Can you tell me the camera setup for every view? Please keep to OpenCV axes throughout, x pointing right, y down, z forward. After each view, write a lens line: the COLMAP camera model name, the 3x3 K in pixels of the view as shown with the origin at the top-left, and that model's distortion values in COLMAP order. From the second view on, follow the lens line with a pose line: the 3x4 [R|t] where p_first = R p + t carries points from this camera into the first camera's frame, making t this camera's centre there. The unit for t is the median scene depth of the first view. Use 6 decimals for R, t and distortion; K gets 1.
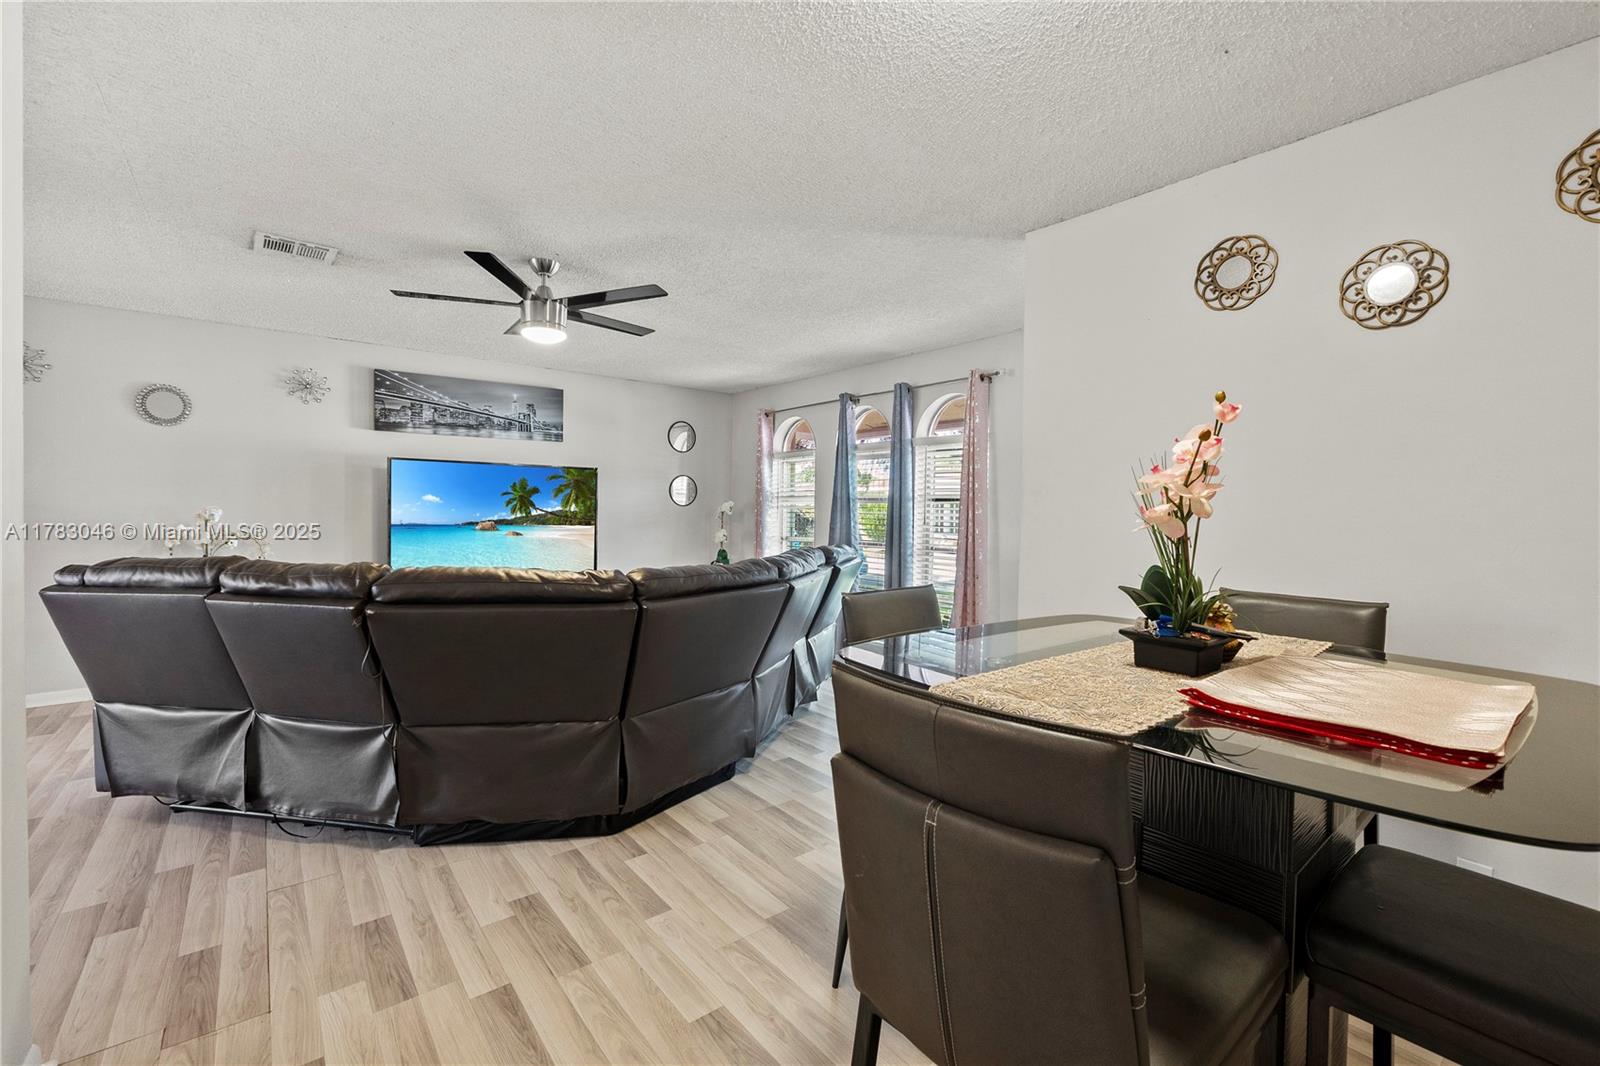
lens RADIAL K [[671.1, 0, 791.3], [0, 671.1, 518.5], [0, 0, 1]] dist [-0.011725, 0.001069]
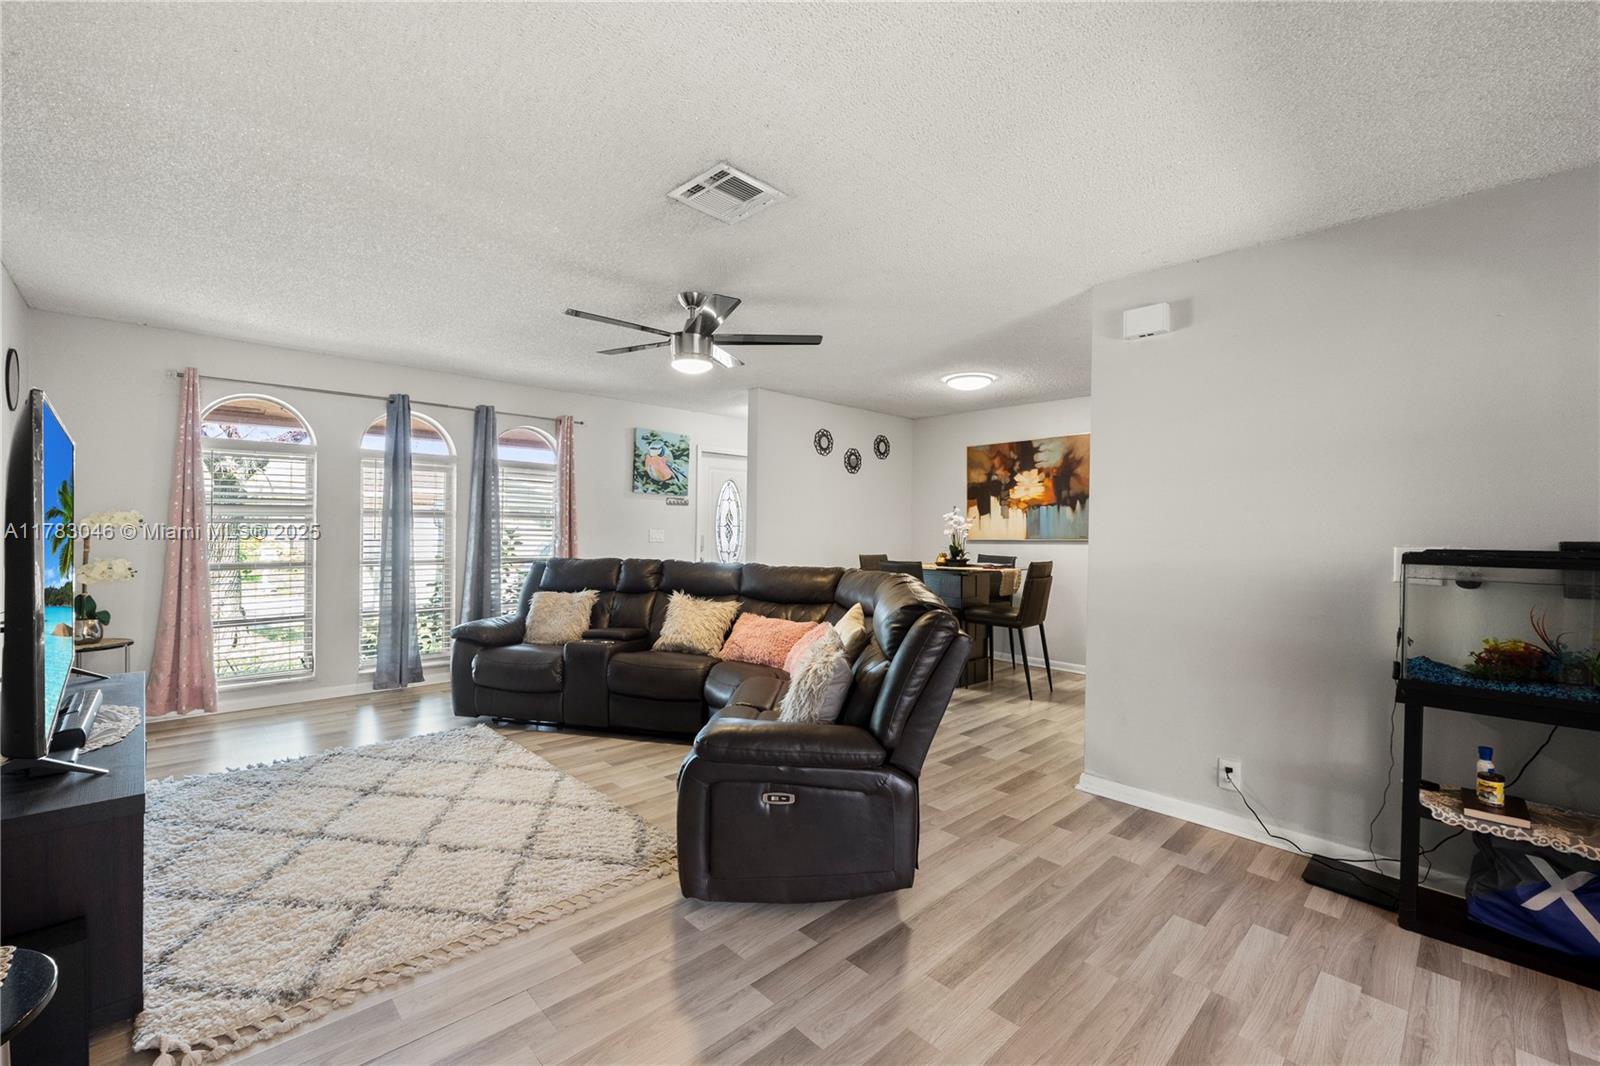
lens RADIAL K [[671.1, 0, 796.8], [0, 671.1, 531.1], [0, 0, 1]] dist [-0.011725, 0.001069]
pose [[-0.093440, -0.020025, 0.995423, -0.911596], [-0.000467, 0.999798, 0.020070, -0.025214], [-0.995625, 0.001410, -0.093431, 0.598930]]
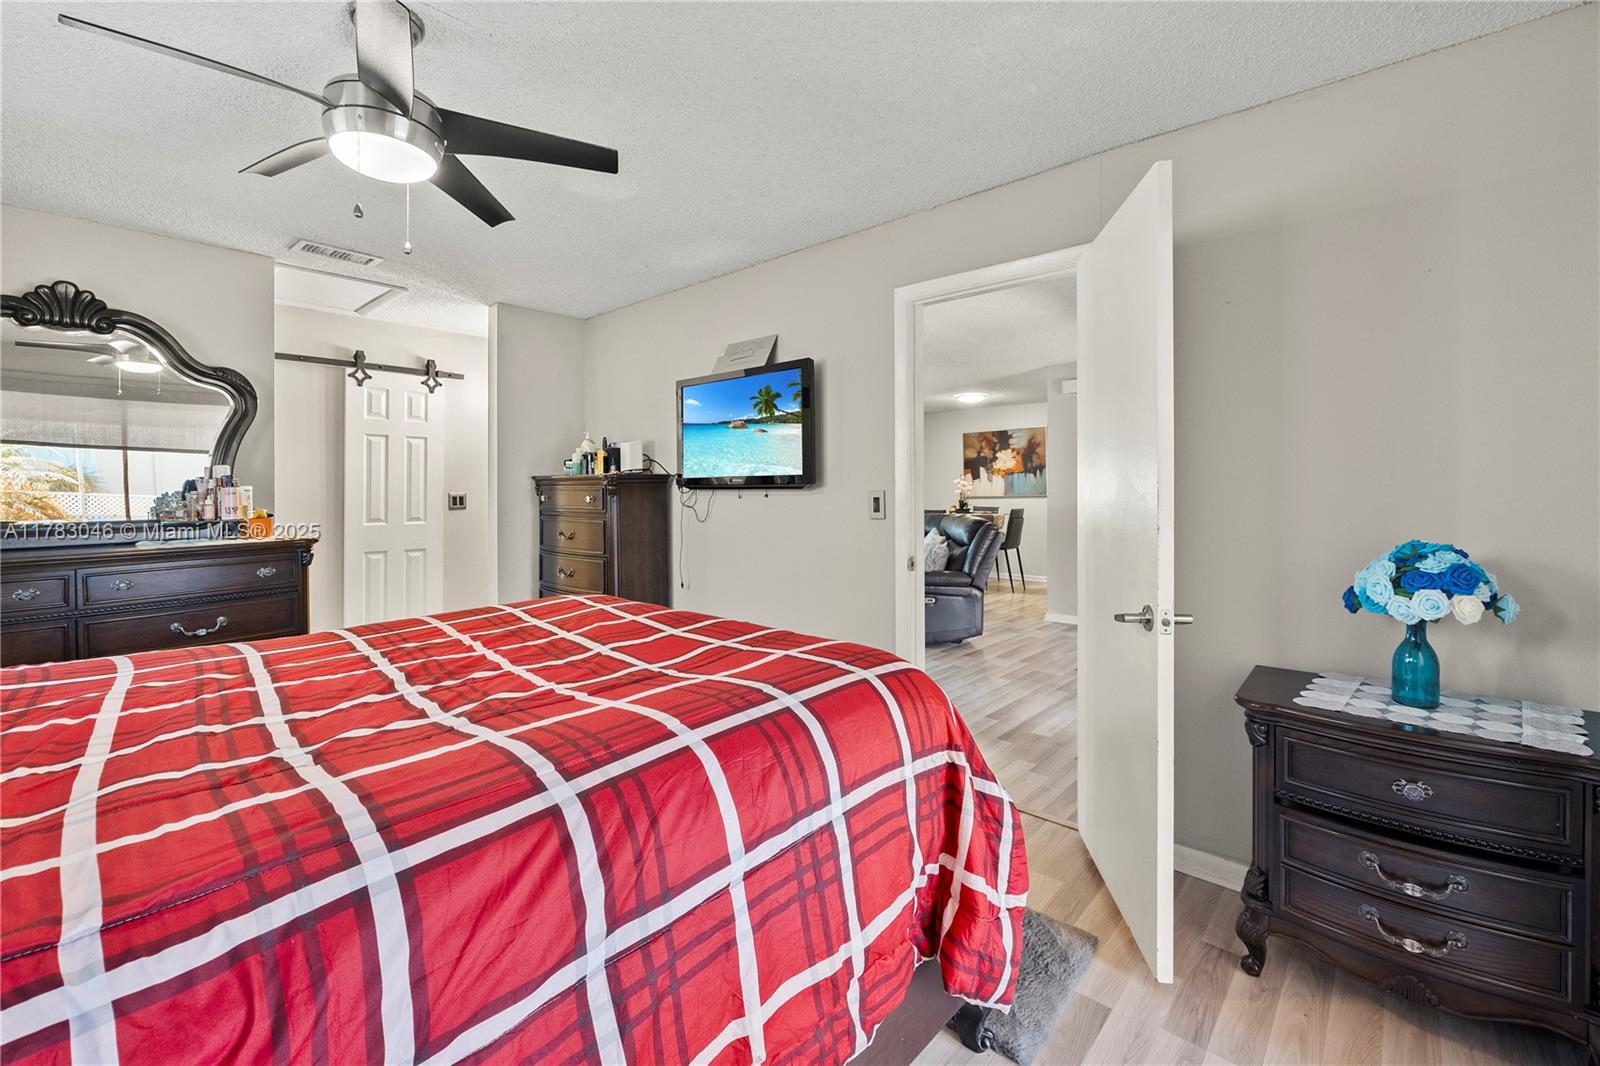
lens RADIAL K [[671.1, 0, 794.8], [0, 671.1, 490.9], [0, 0, 1]] dist [-0.011725, 0.001069]
pose [[-0.152642, -0.017200, 0.988132, -1.462095], [0.013432, 0.999720, 0.019477, -0.042060], [-0.988190, 0.016246, -0.152368, 0.915360]]
